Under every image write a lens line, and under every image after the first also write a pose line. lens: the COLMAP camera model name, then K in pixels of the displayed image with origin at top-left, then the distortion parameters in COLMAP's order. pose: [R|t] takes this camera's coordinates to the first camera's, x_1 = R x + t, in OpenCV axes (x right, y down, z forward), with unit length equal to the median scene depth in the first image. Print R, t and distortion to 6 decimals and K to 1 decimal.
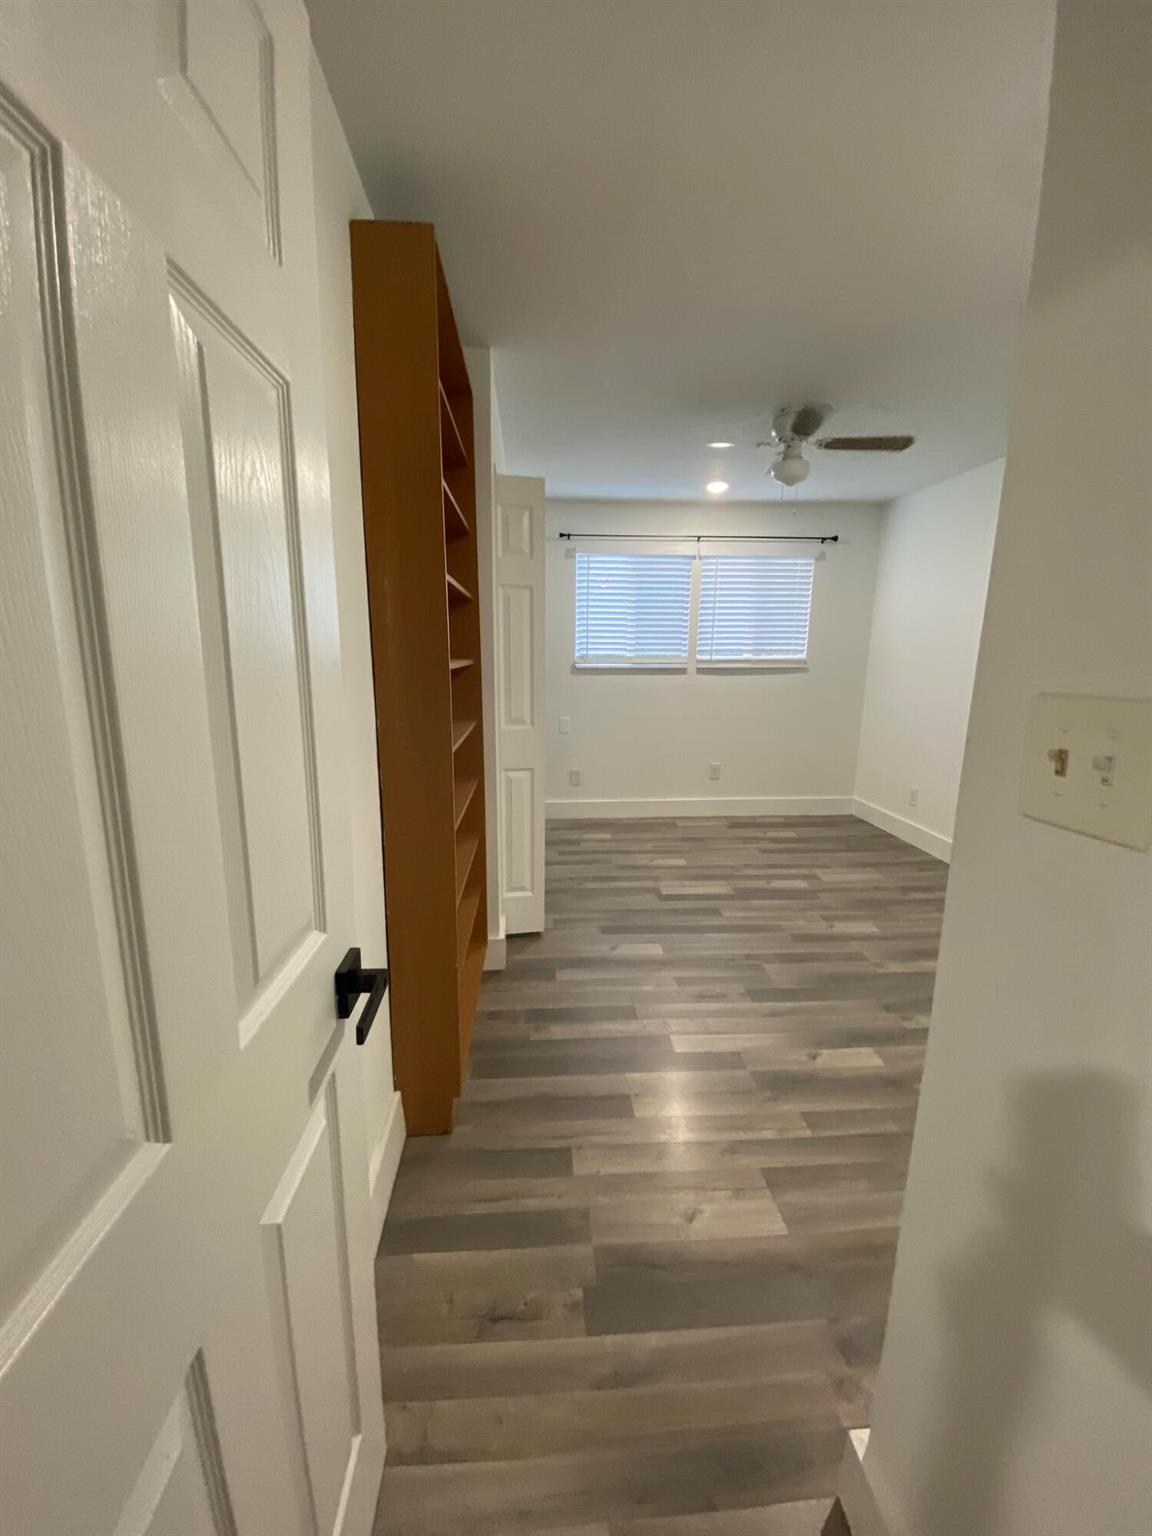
lens RADIAL K [[621.9, 0, 552.6], [0, 621.9, 765.6], [0, 0, 1]] dist [0.003350, -0.006812]
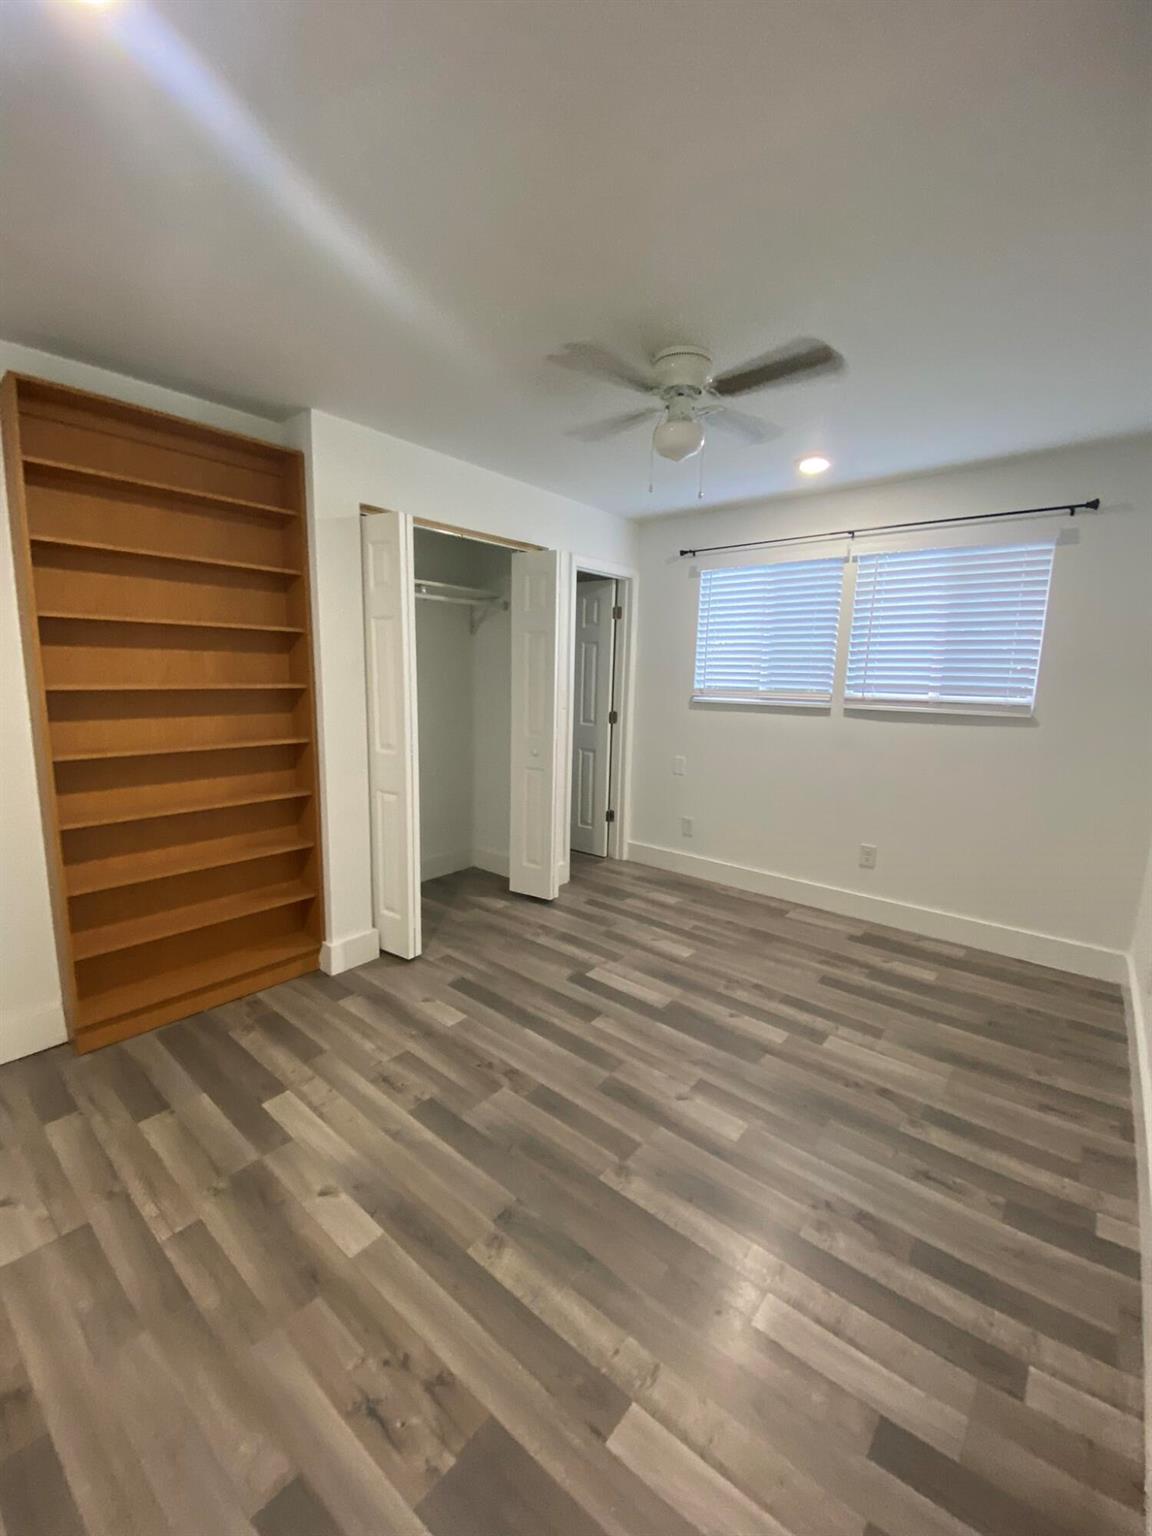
lens RADIAL K [[621.9, 0, 566.6], [0, 621.9, 753.6], [0, 0, 1]] dist [0.003350, -0.006812]
pose [[0.732491, 0.102276, -0.673050, 0.578642], [-0.143653, 0.989610, -0.005959, -0.063565], [0.665448, 0.101050, 0.739573, 0.292411]]
